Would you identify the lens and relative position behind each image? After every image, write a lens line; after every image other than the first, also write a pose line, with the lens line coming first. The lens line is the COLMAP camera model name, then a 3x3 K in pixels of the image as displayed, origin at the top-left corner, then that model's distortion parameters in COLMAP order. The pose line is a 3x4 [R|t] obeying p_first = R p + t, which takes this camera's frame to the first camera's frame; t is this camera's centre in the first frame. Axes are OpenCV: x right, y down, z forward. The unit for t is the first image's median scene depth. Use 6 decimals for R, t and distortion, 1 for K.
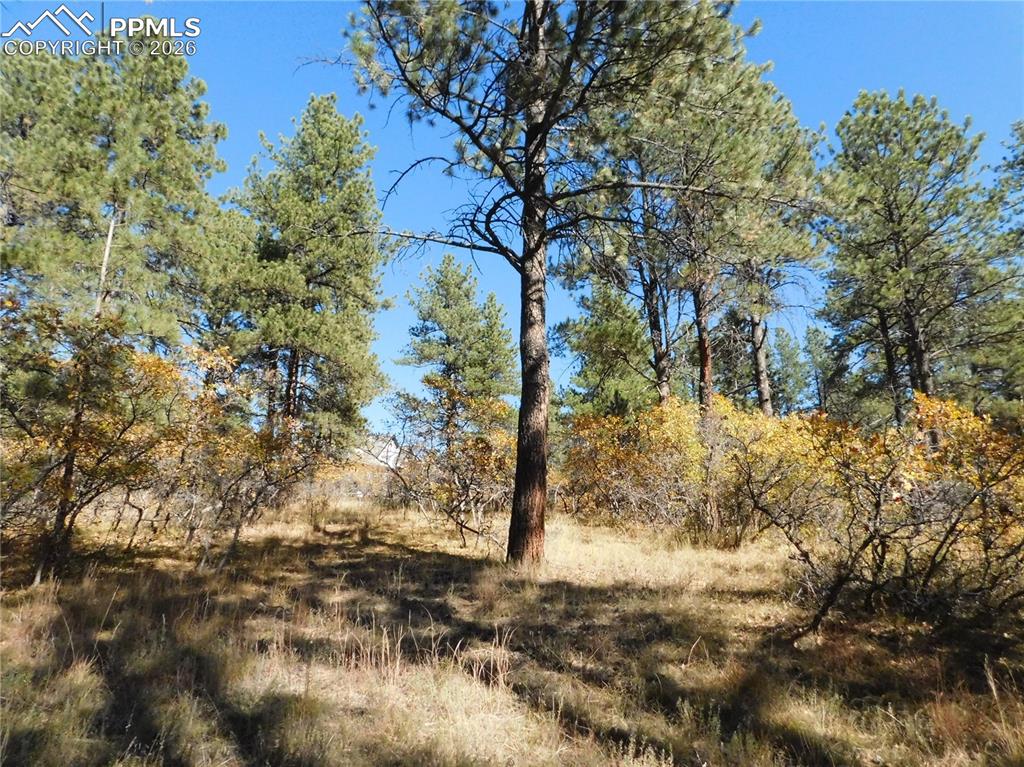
lens RADIAL K [[682.0, 0, 512.0], [0, 682.0, 383.5], [0, 0, 1]] dist [-0.082002, 0.071462]
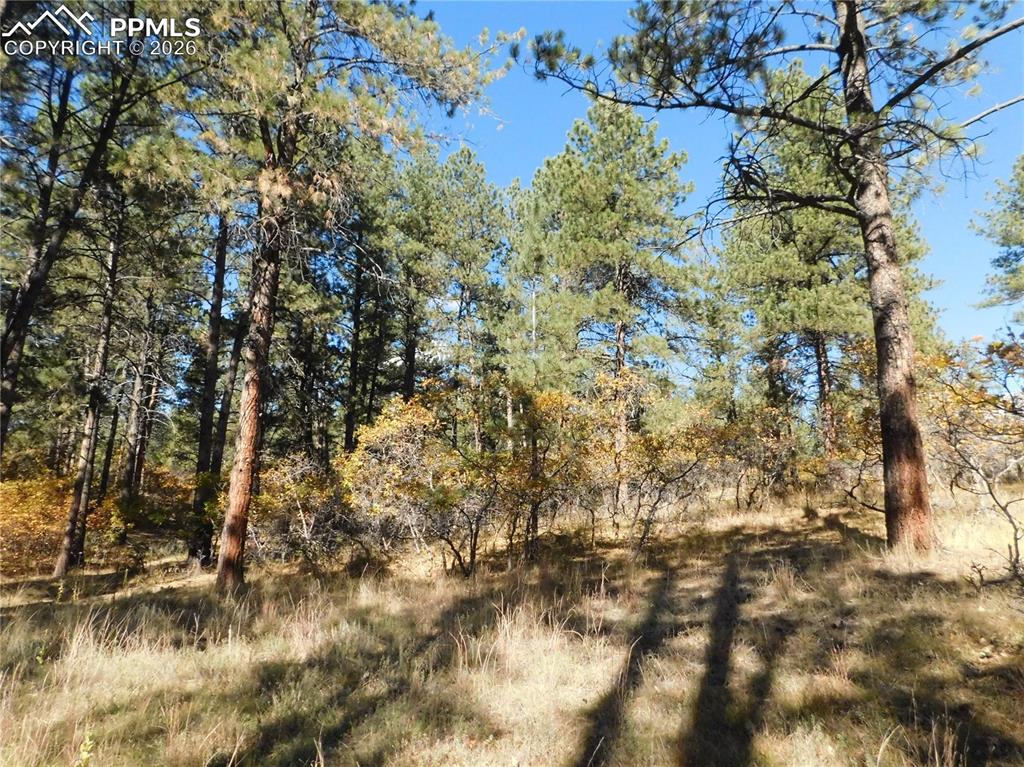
lens RADIAL K [[682.0, 0, 512.0], [0, 682.0, 383.5], [0, 0, 1]] dist [-0.082002, 0.071462]
pose [[0.605625, -0.190834, -0.772528, 0.369911], [0.208366, 0.974976, -0.077495, 0.022020], [0.767985, -0.114036, 0.630234, 0.109524]]
